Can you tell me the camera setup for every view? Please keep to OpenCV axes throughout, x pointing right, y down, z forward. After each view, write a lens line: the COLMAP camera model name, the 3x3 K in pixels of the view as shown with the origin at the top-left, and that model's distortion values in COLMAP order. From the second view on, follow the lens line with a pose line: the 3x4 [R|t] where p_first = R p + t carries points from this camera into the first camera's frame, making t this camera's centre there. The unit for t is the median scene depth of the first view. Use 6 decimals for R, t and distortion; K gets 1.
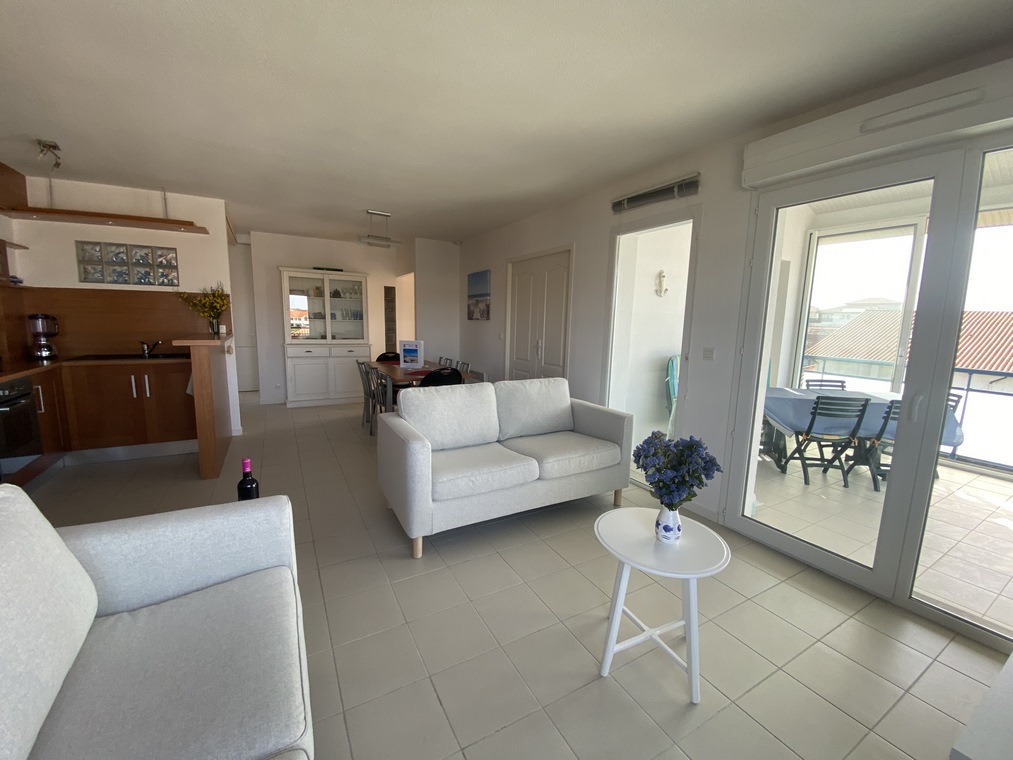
lens RADIAL K [[408.0, 0, 506.6], [0, 408.0, 382.5], [0, 0, 1]] dist [-0.004621, -0.009123]
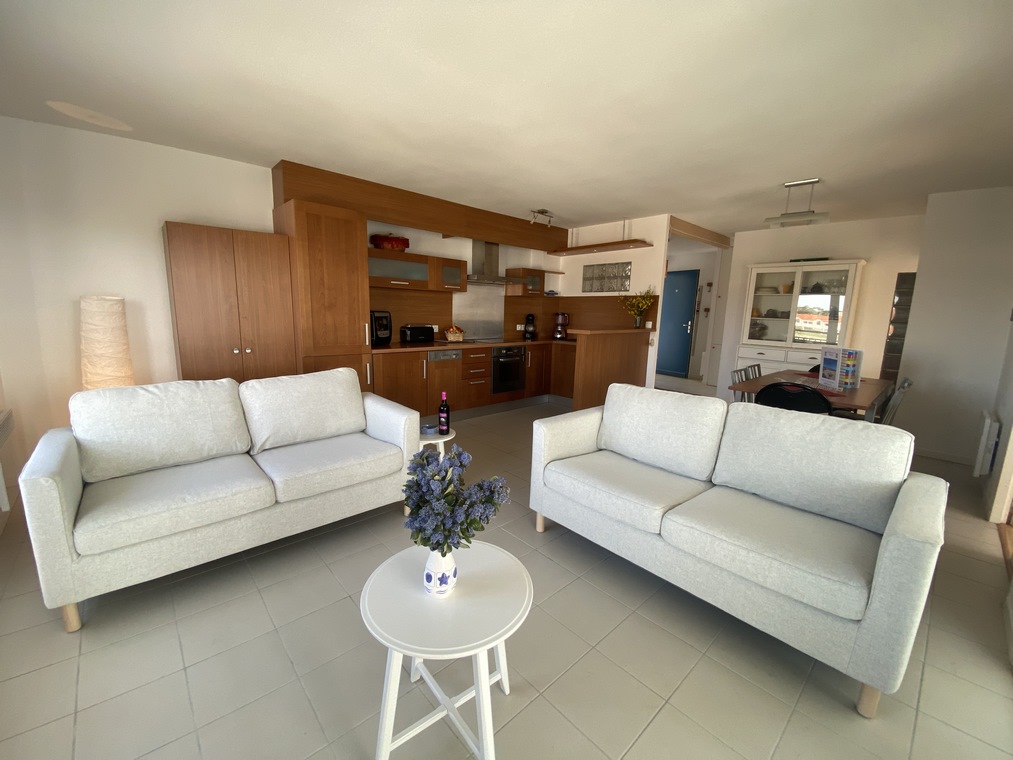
lens RADIAL K [[408.0, 0, 497.8], [0, 408.0, 381.9], [0, 0, 1]] dist [-0.004621, -0.009123]
pose [[0.202513, 0.149467, -0.967806, 0.446833], [-0.163450, 0.979579, 0.117084, -0.039585], [0.965543, 0.134477, 0.222808, 0.368001]]
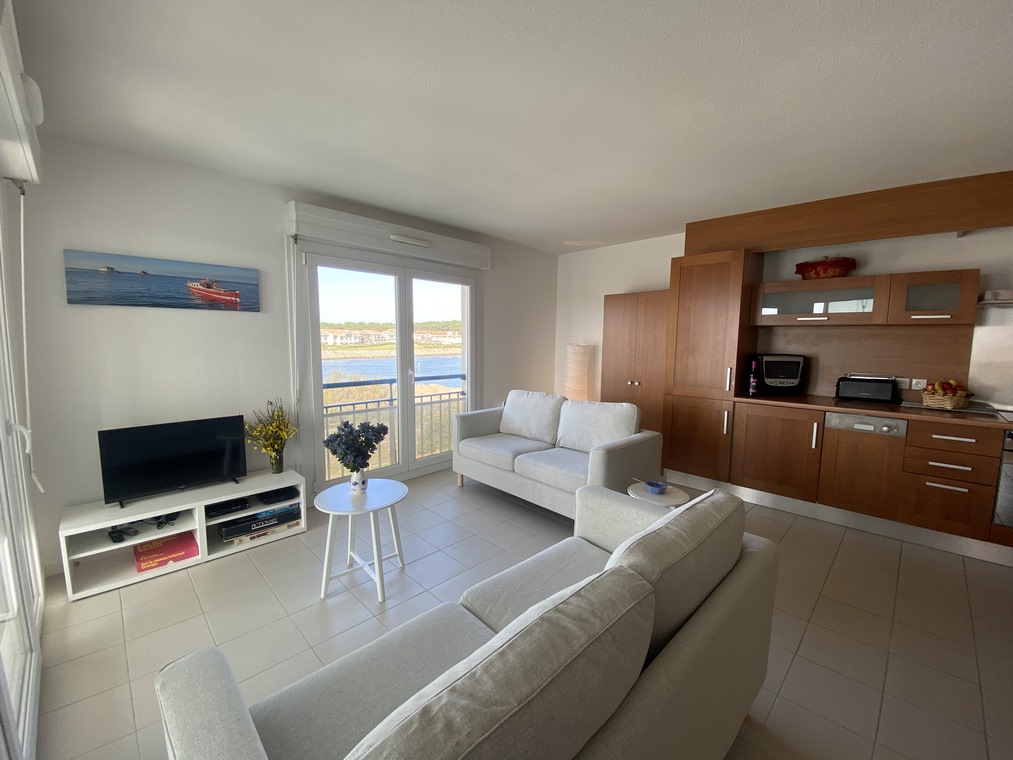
lens RADIAL K [[407.4, 0, 505.9], [0, 407.4, 381.6], [0, 0, 1]] dist [0.003120, -0.013267]
pose [[-0.966888, -0.003084, -0.255183, 0.117515], [-0.066458, 0.968470, 0.240104, -0.166857], [0.246397, 0.249113, -0.936606, 1.001531]]
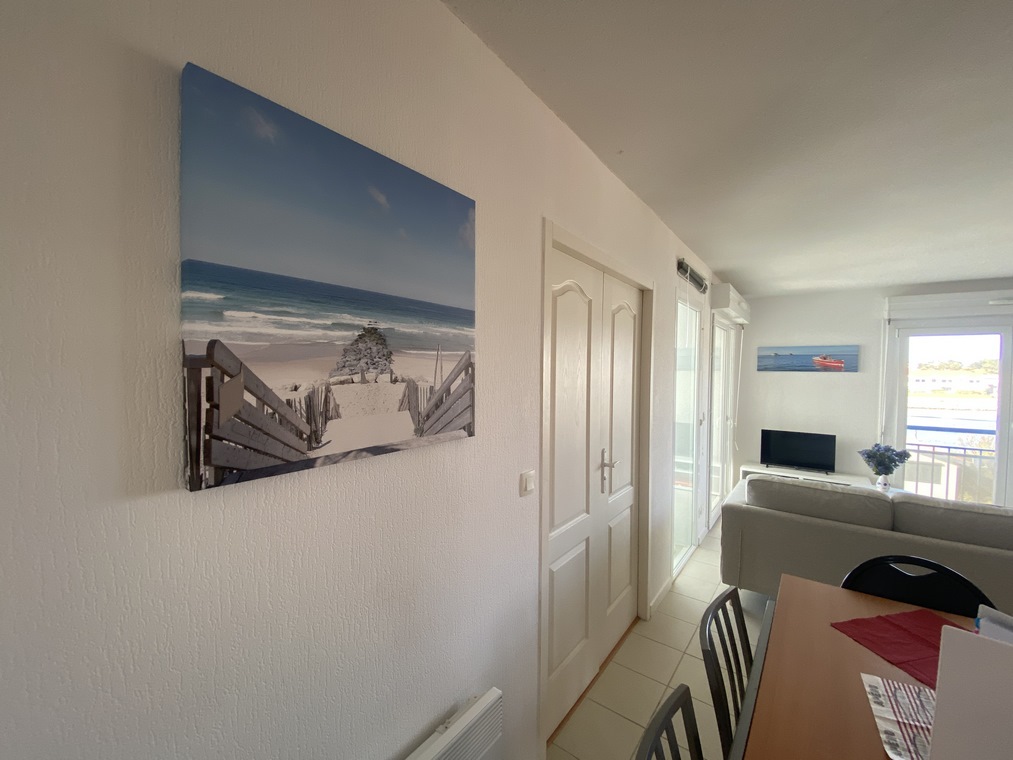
lens RADIAL K [[407.4, 0, 505.2], [0, 407.4, 378.9], [0, 0, 1]] dist [0.003120, -0.013267]
pose [[-0.371266, -0.044366, 0.927466, -0.349478], [0.118145, 0.988482, 0.094579, -0.293706], [-0.920979, 0.144689, -0.361749, 1.517755]]
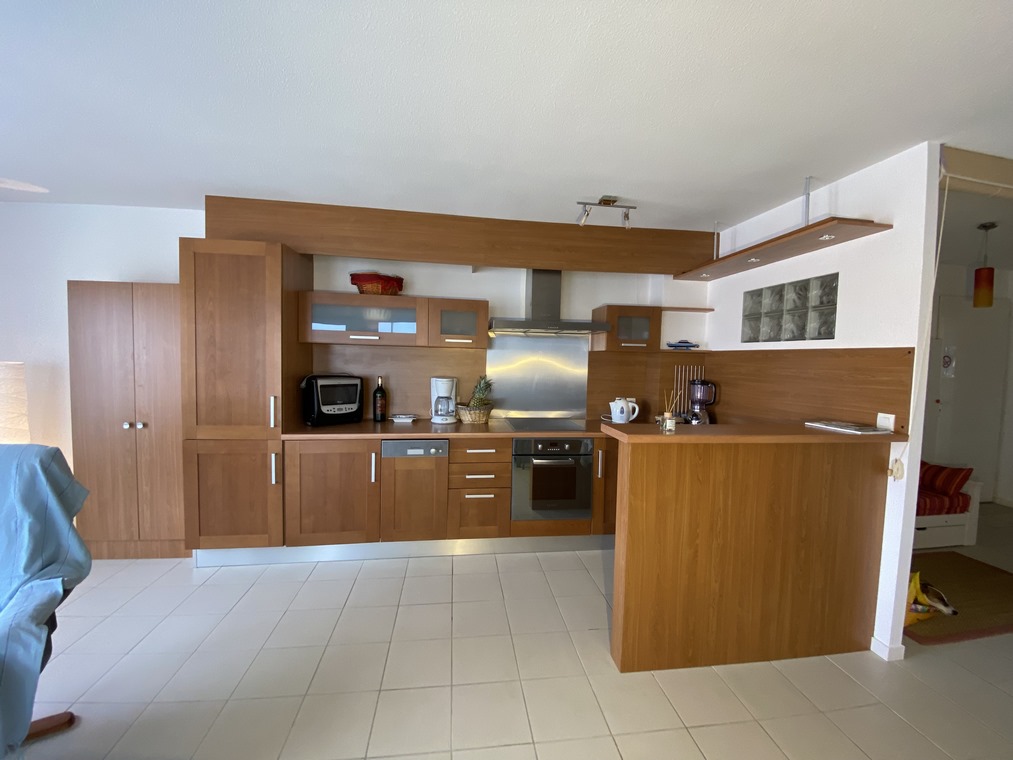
lens RADIAL K [[407.4, 0, 504.0], [0, 407.4, 381.7], [0, 0, 1]] dist [0.003120, -0.013267]
pose [[-0.389103, 0.023078, -0.920905, -0.115627], [-0.168060, 0.981131, 0.095596, -0.167642], [0.905734, 0.191964, -0.377882, 0.872666]]
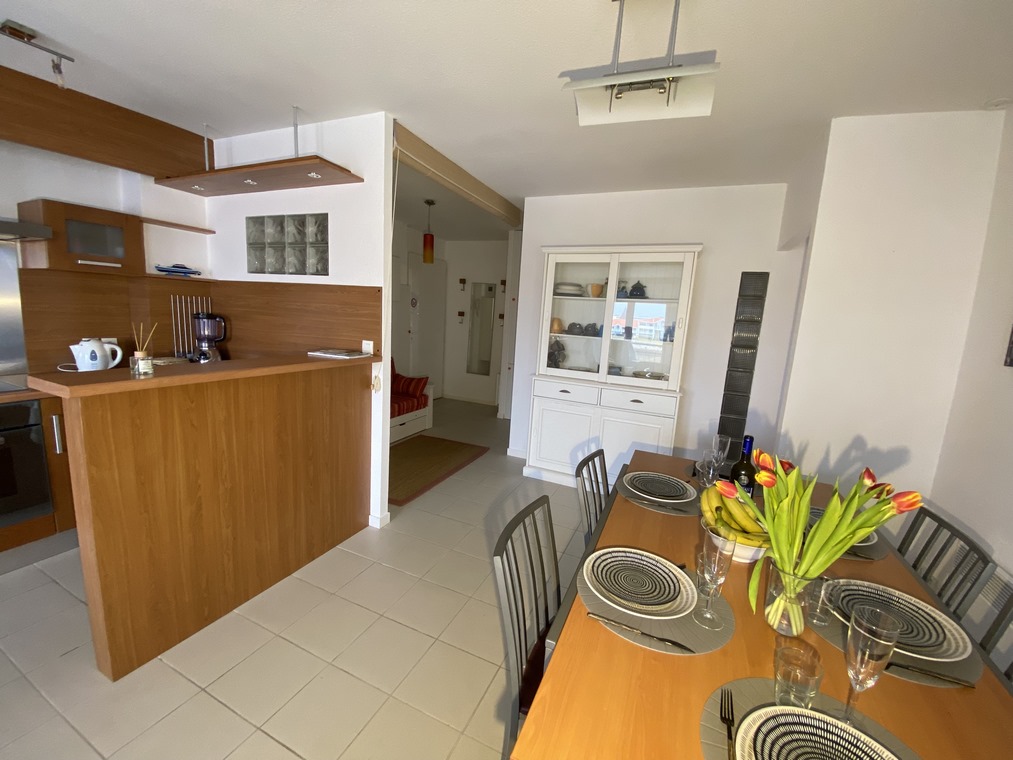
lens RADIAL K [[407.4, 0, 506.4], [0, 407.4, 382.4], [0, 0, 1]] dist [0.003120, -0.013267]
pose [[0.589792, 0.145950, -0.794257, -0.130653], [-0.166990, 0.984317, 0.056872, -0.168364], [0.790101, 0.099090, 0.604915, 0.920569]]
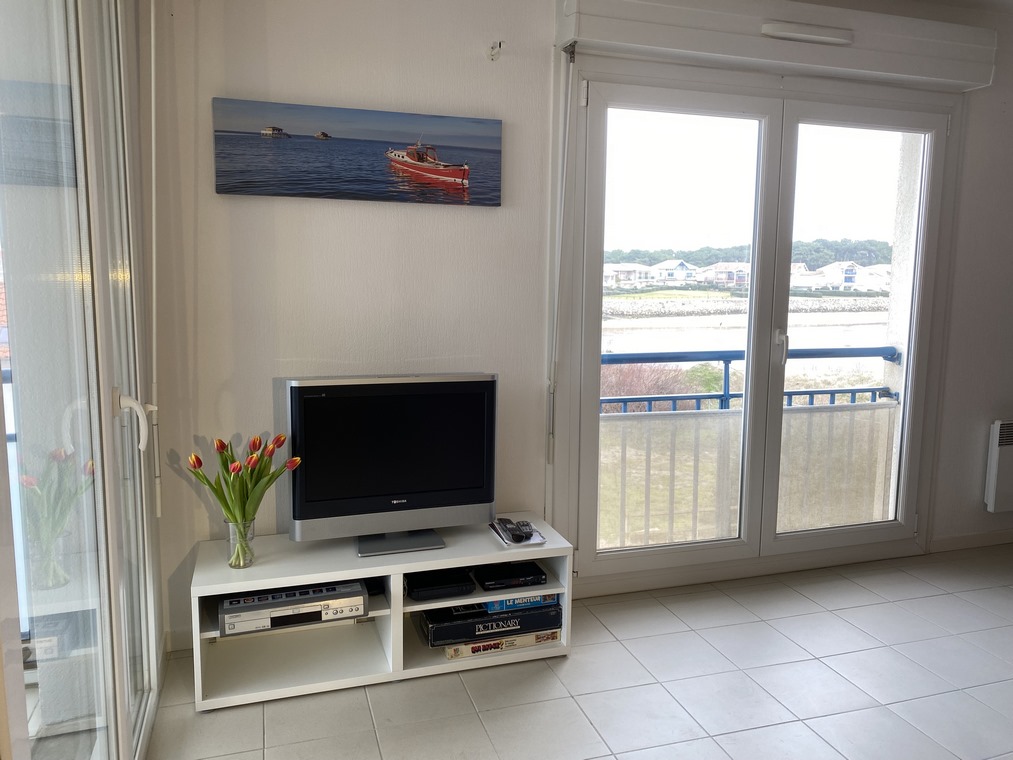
lens RADIAL K [[812.5, 0, 503.3], [0, 812.5, 380.2], [0, 0, 1]] dist [0.025293, -0.002676]
pose [[-0.981891, -0.051818, 0.182221, 0.219554], [-0.000699, 0.962849, 0.270038, -0.127657], [-0.189444, 0.265021, -0.945450, 0.909887]]
